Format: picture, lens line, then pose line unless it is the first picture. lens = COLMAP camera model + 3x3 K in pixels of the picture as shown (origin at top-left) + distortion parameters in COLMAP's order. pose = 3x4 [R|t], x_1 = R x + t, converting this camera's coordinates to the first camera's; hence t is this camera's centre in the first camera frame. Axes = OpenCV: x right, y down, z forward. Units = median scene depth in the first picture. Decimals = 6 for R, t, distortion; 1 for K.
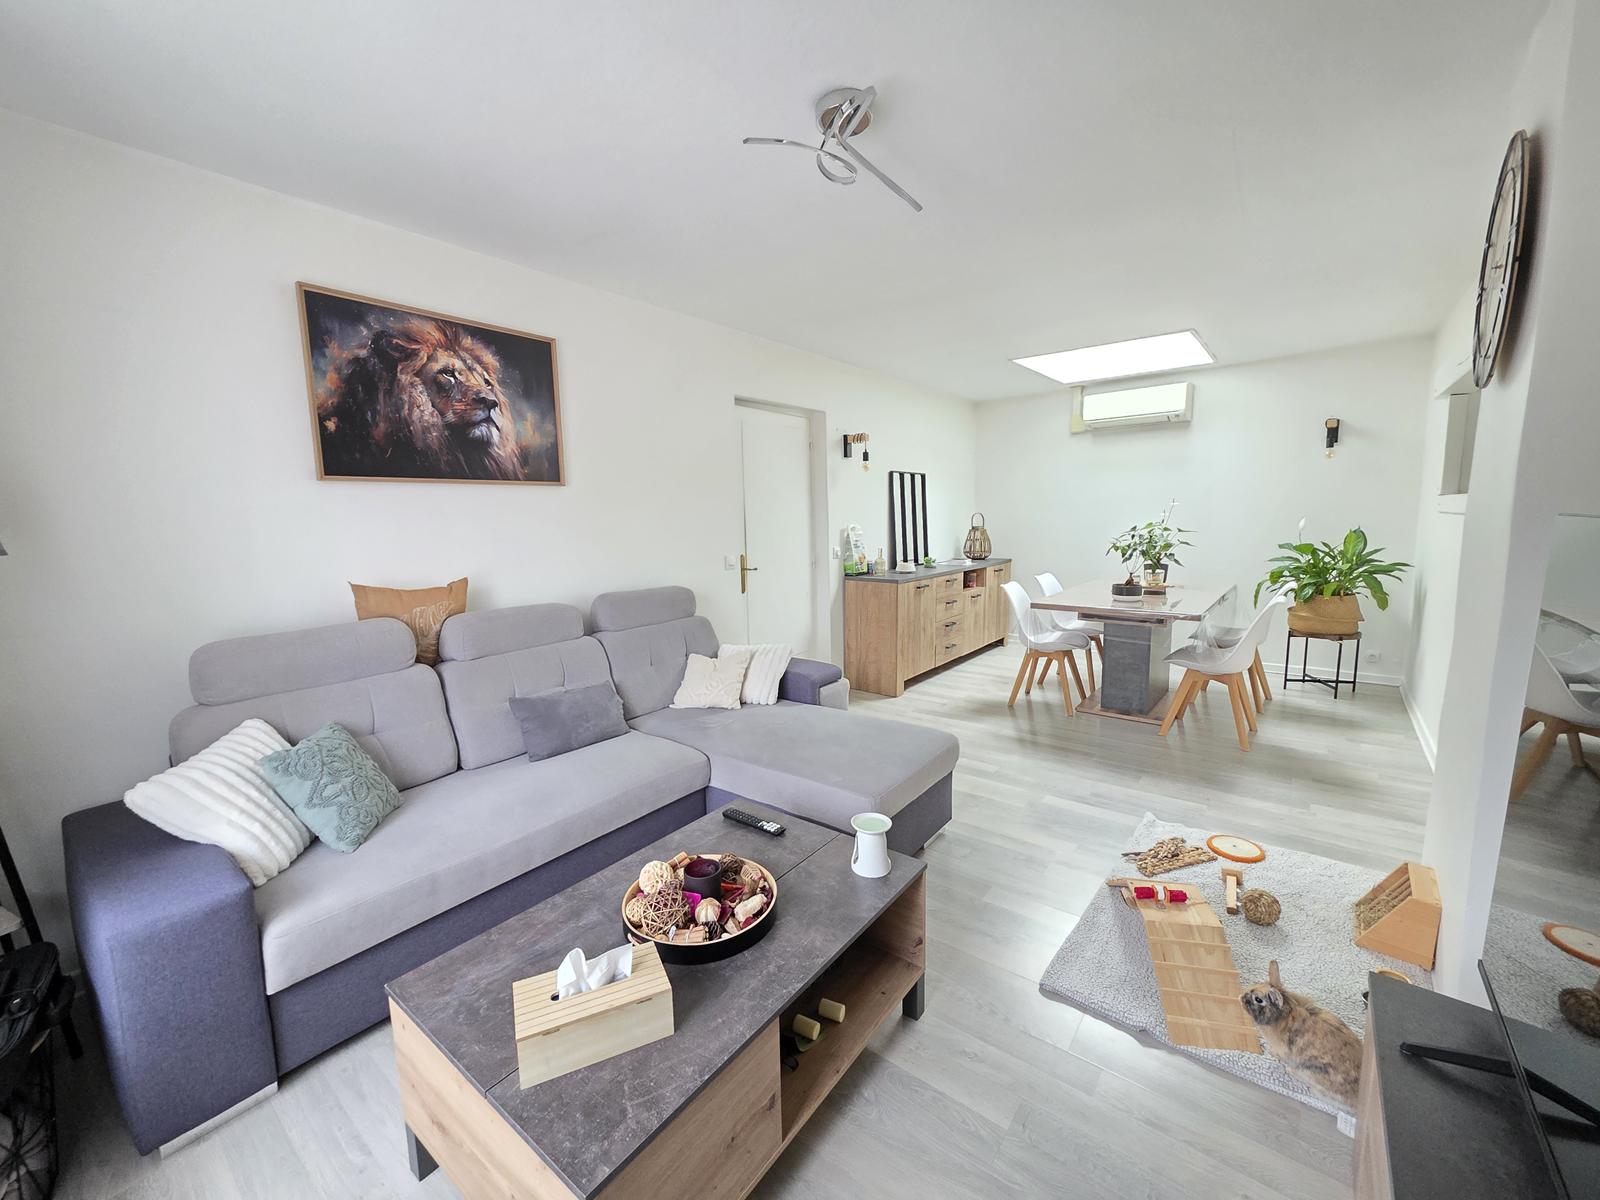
lens RADIAL K [[645.7, 0, 797.8], [0, 645.7, 600.2], [0, 0, 1]] dist [0.000893, 0.000109]
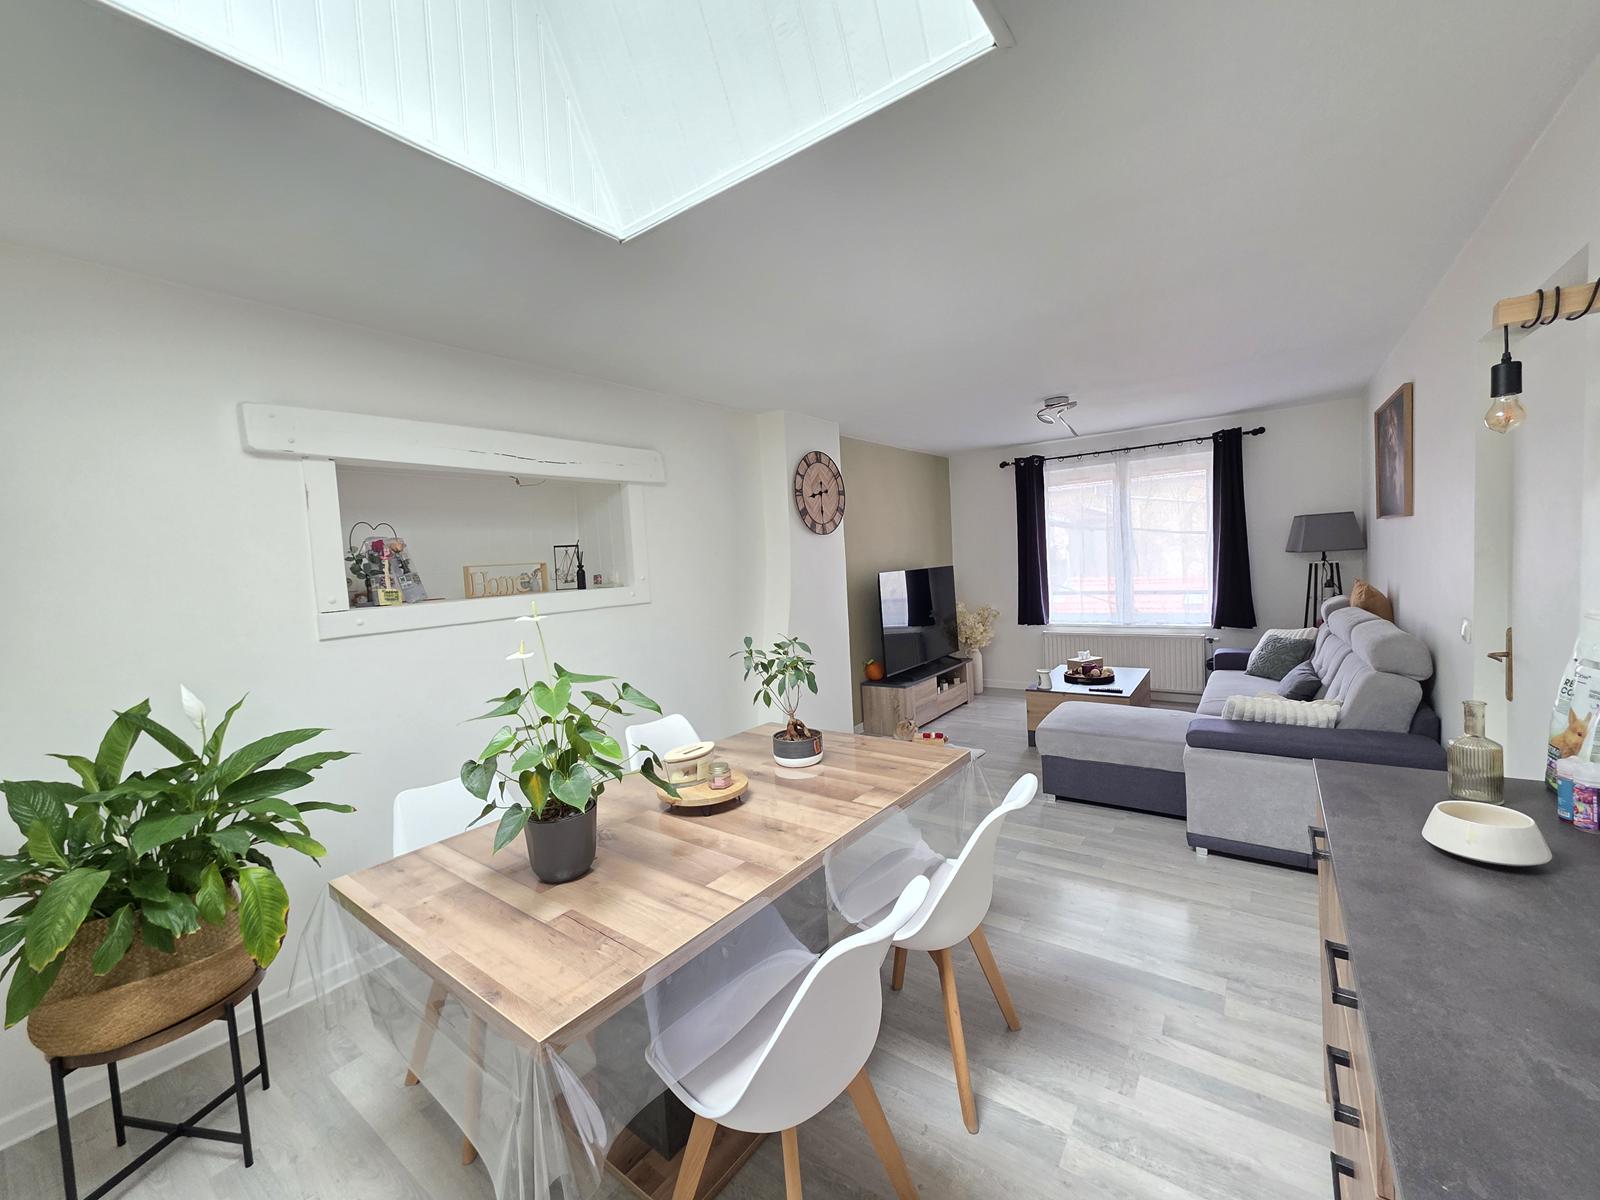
lens RADIAL K [[645.7, 0, 797.8], [0, 645.7, 600.2], [0, 0, 1]] dist [0.000893, 0.000109]
pose [[-0.995947, 0.088746, -0.014651, 0.720840], [0.084316, 0.977857, 0.191539, -0.351305], [0.031325, 0.189527, -0.981376, 2.168254]]
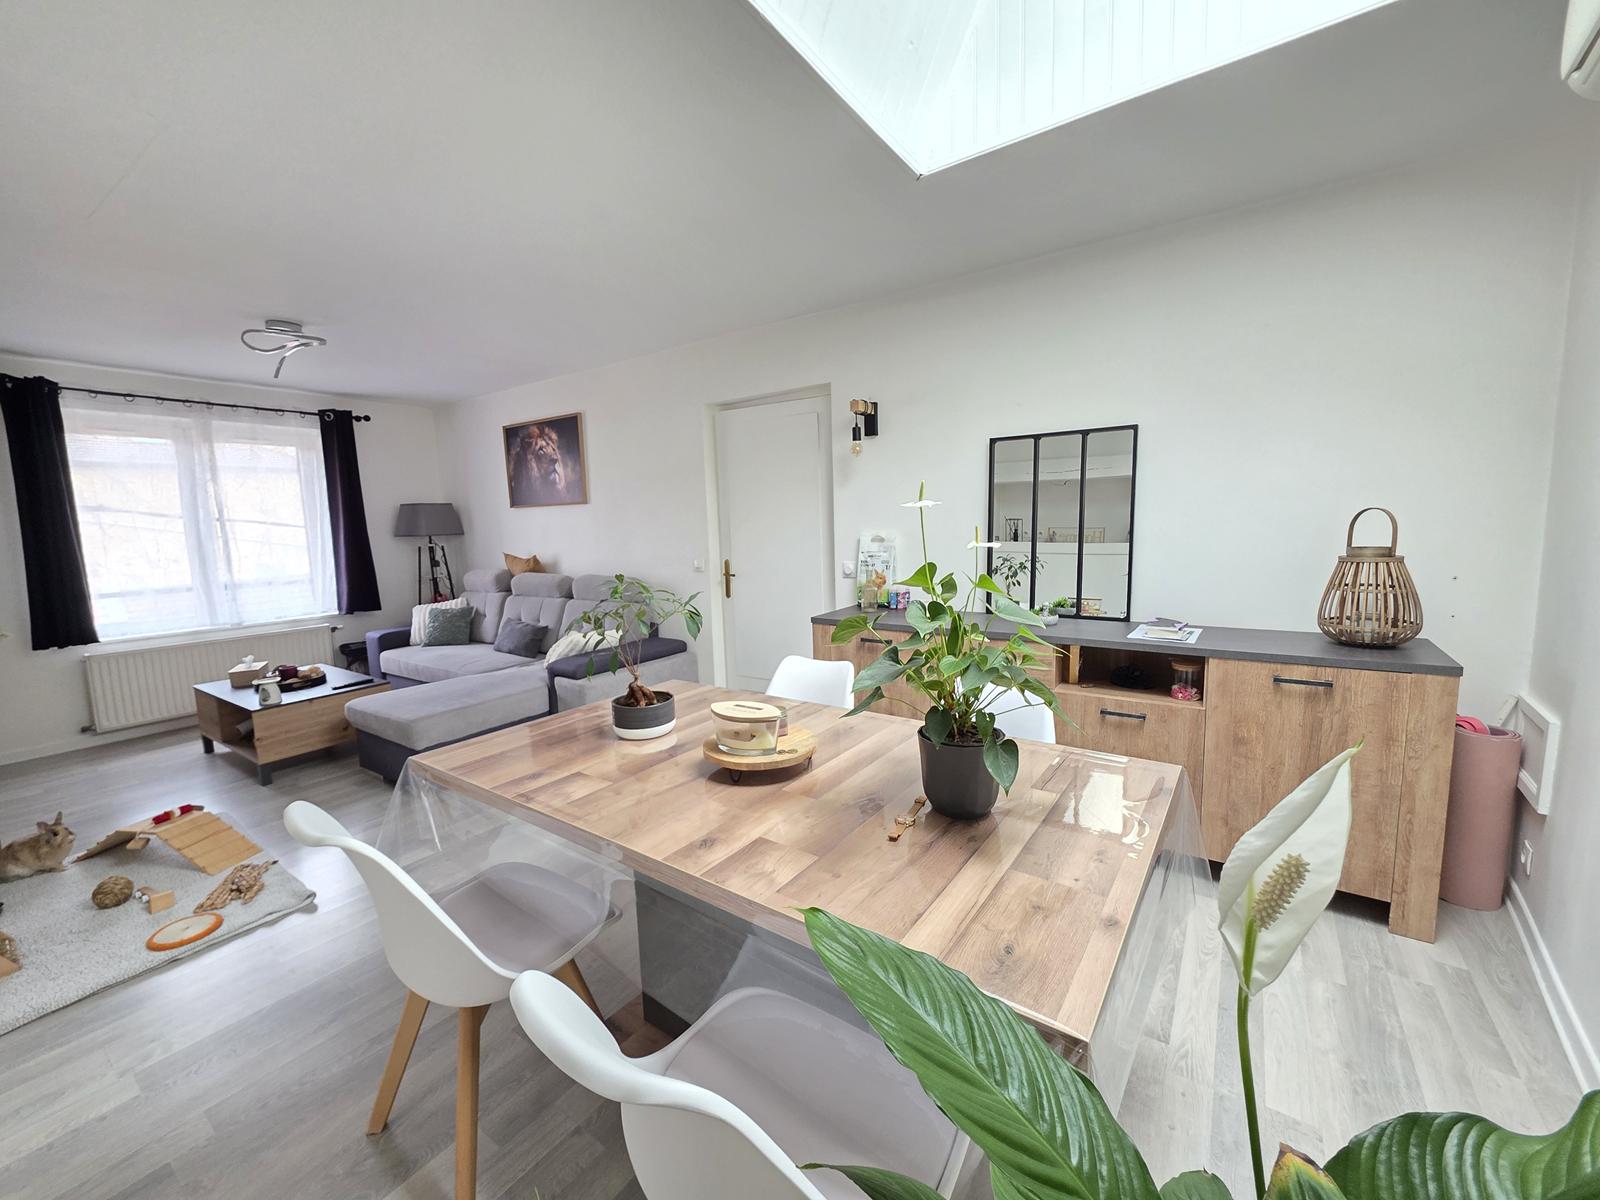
lens RADIAL K [[645.7, 0, 797.8], [0, 645.7, 600.2], [0, 0, 1]] dist [0.000893, 0.000109]
pose [[0.050662, 0.150931, -0.987245, 1.340248], [-0.100429, 0.984274, 0.145323, -0.241714], [0.993654, 0.091785, 0.065024, 1.527129]]
